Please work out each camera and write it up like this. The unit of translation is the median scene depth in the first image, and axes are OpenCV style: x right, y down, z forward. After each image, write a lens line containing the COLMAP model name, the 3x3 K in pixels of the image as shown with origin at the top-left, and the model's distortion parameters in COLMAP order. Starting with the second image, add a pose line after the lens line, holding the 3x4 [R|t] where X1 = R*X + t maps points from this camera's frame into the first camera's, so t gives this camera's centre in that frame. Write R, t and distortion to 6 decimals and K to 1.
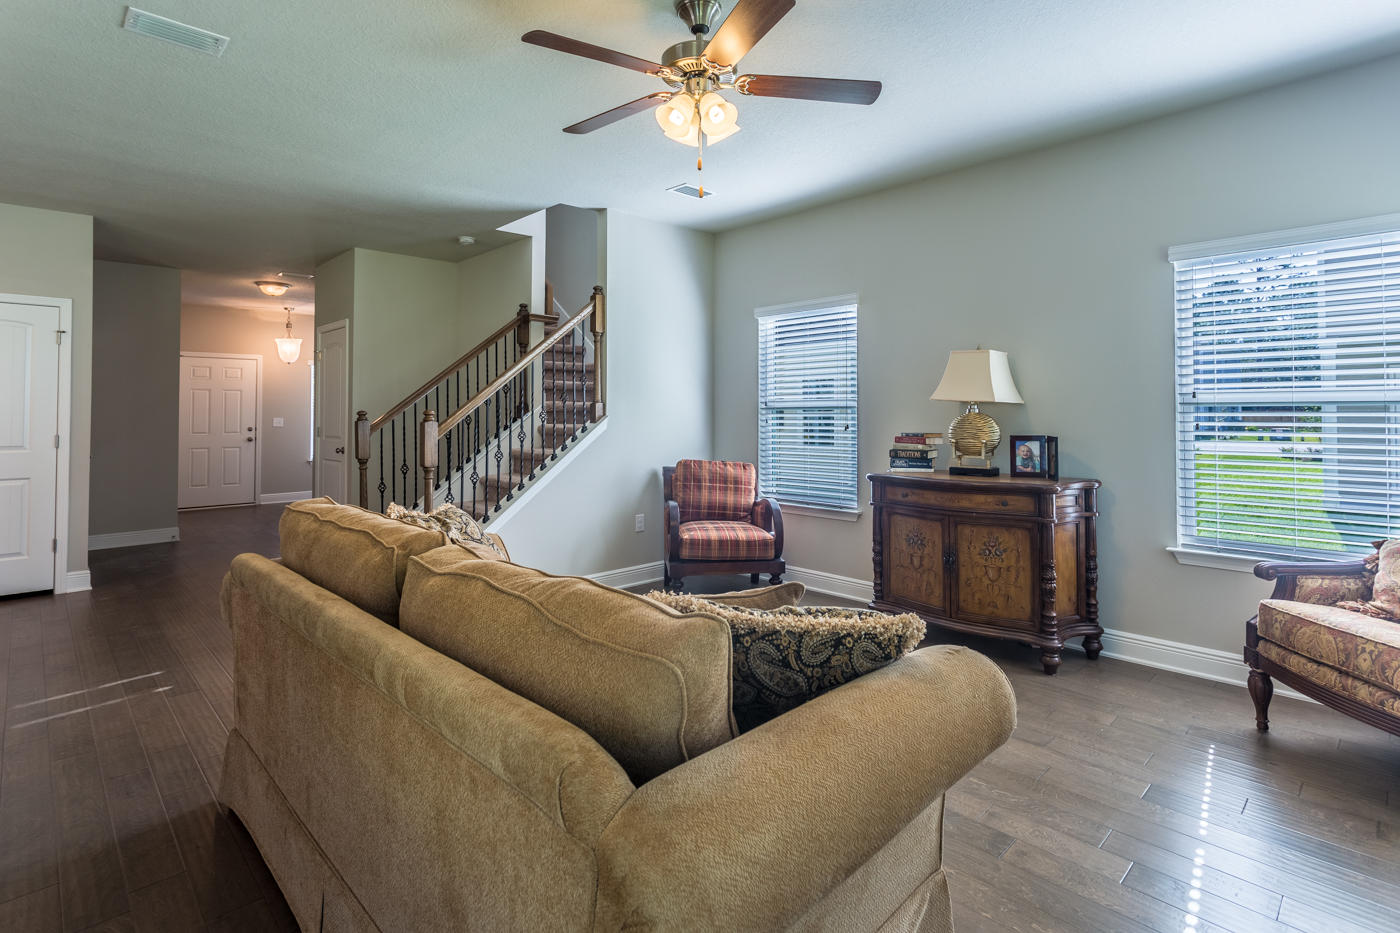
lens RADIAL K [[685.4, 0, 705.9], [0, 685.4, 407.4], [0, 0, 1]] dist [-0.002519, 0.000658]
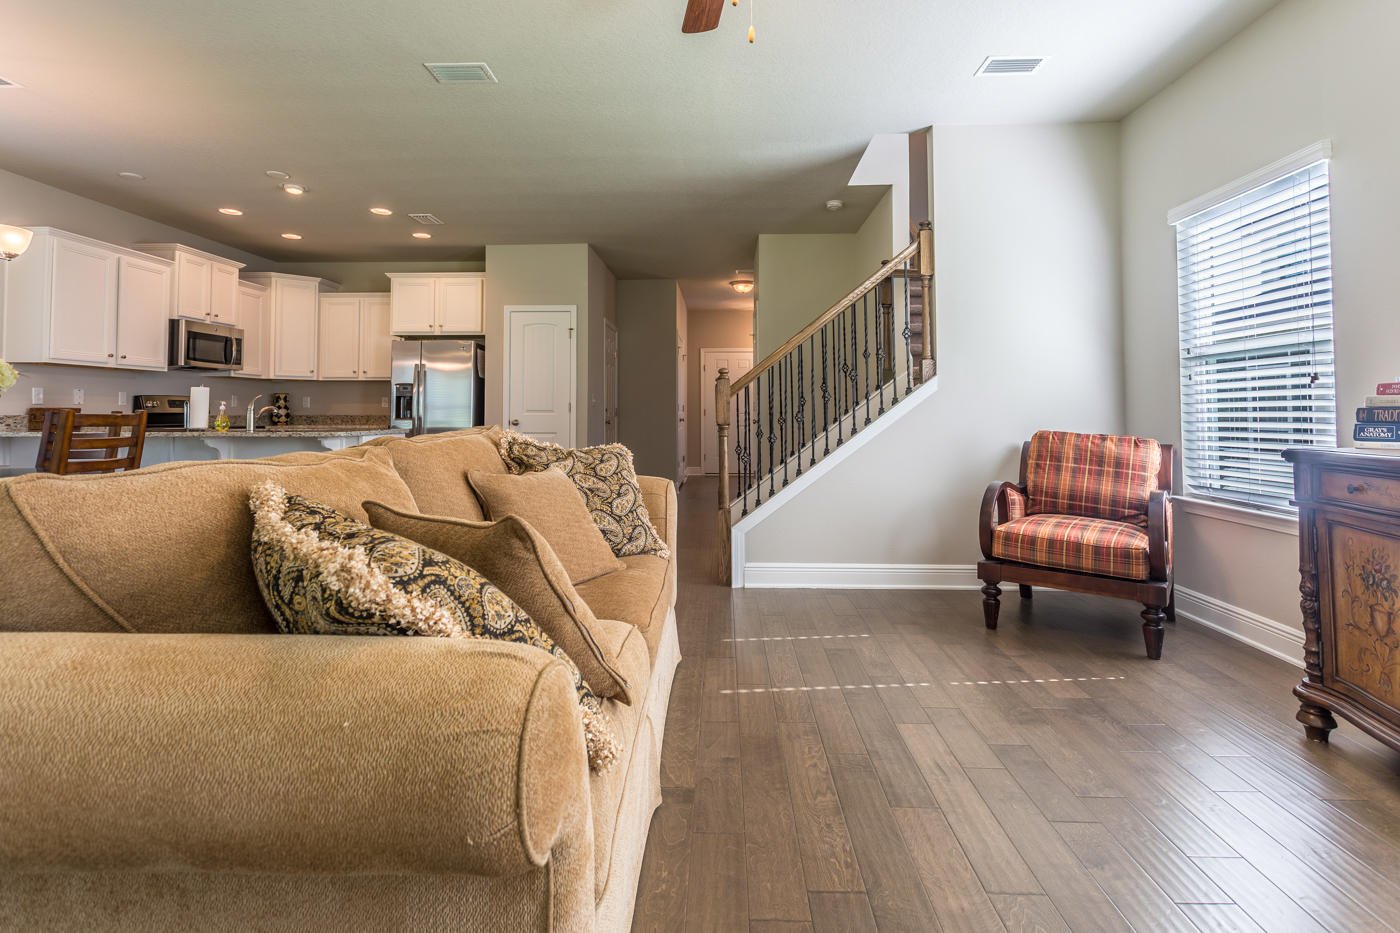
lens RADIAL K [[685.4, 0, 708.2], [0, 685.4, 391.9], [0, 0, 1]] dist [-0.002519, 0.000658]
pose [[0.696380, -0.019154, -0.717417, 0.302318], [0.003787, 0.999728, -0.023016, 0.060382], [0.717663, 0.013311, 0.696263, 0.269713]]
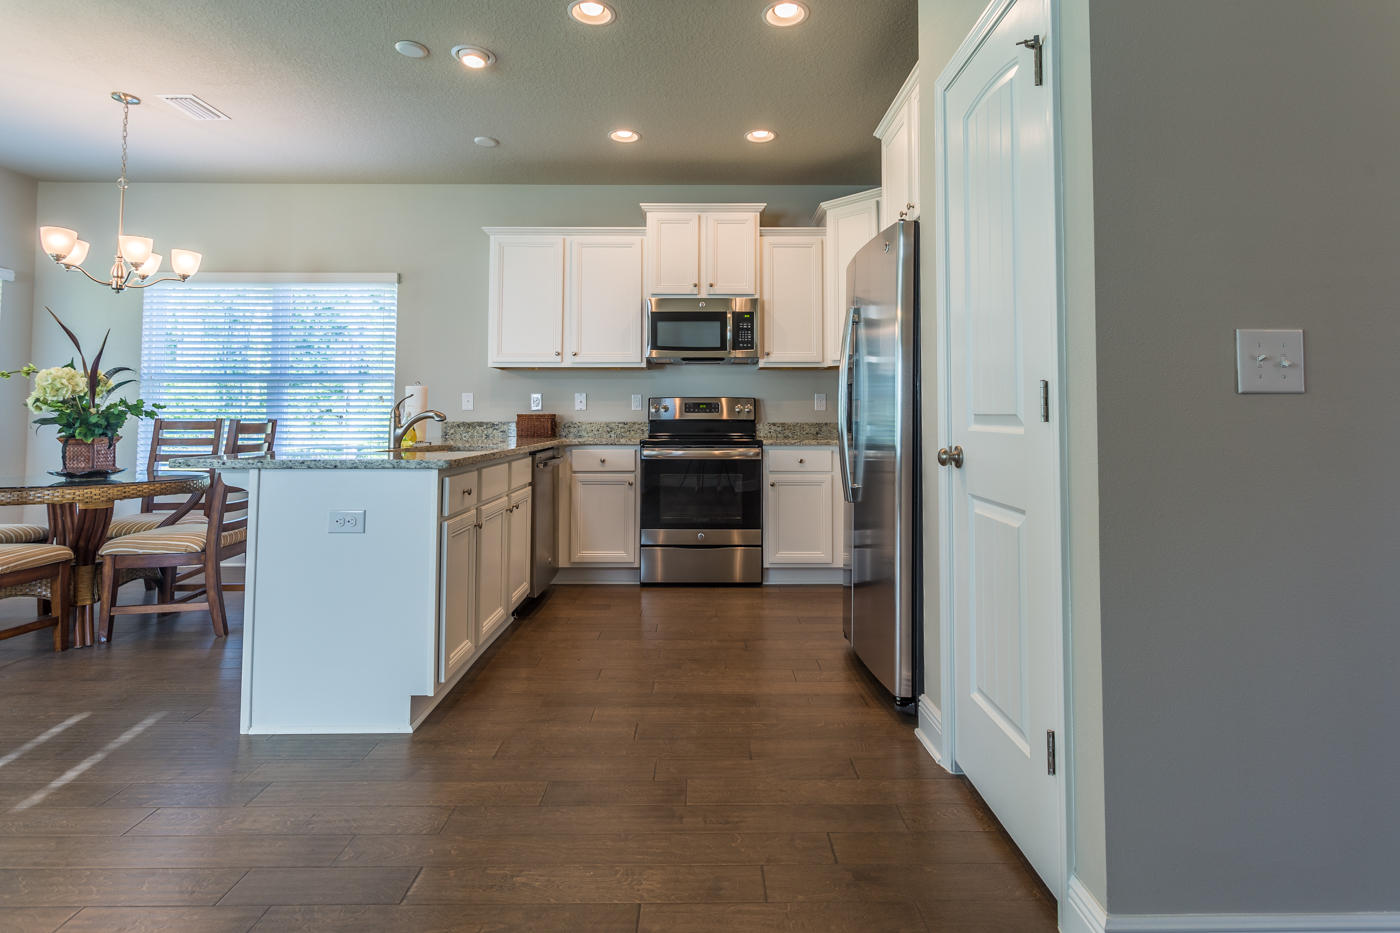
lens RADIAL K [[685.4, 0, 698.7], [0, 685.4, 384.6], [0, 0, 1]] dist [-0.002519, 0.000658]
pose [[-0.703052, -0.028636, -0.710562, -0.738602], [0.008121, 0.998801, -0.048287, 0.065417], [0.711092, -0.039718, -0.701976, 1.290147]]
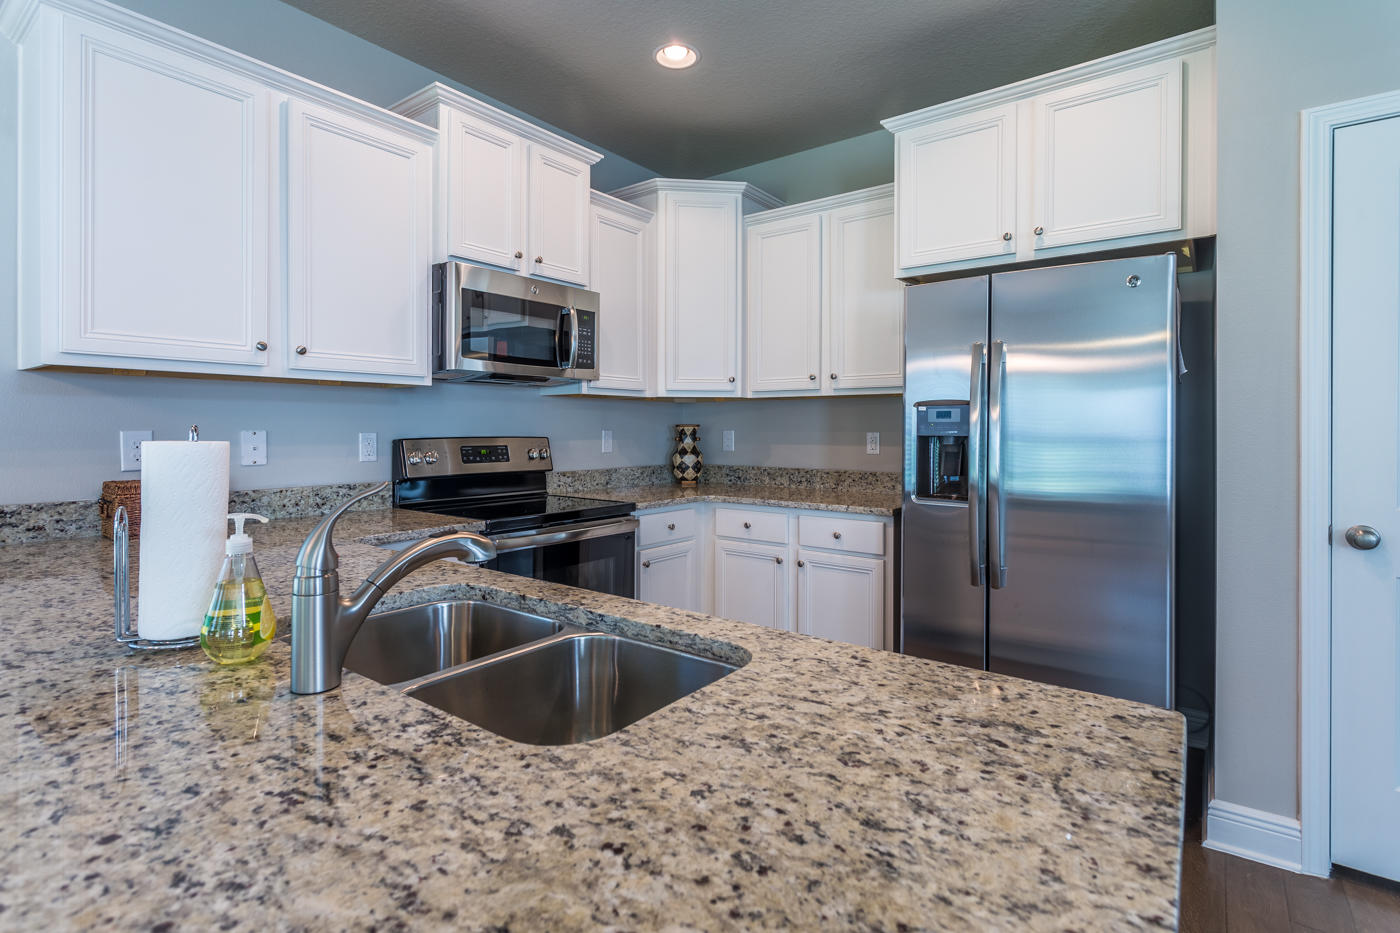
lens RADIAL K [[685.4, 0, 692.6], [0, 685.4, 428.3], [0, 0, 1]] dist [-0.002519, 0.000658]
pose [[0.130045, 0.003928, -0.991500, -0.827392], [0.005275, 0.999975, 0.004654, 0.019497], [0.991494, -0.005835, 0.130021, 0.602183]]
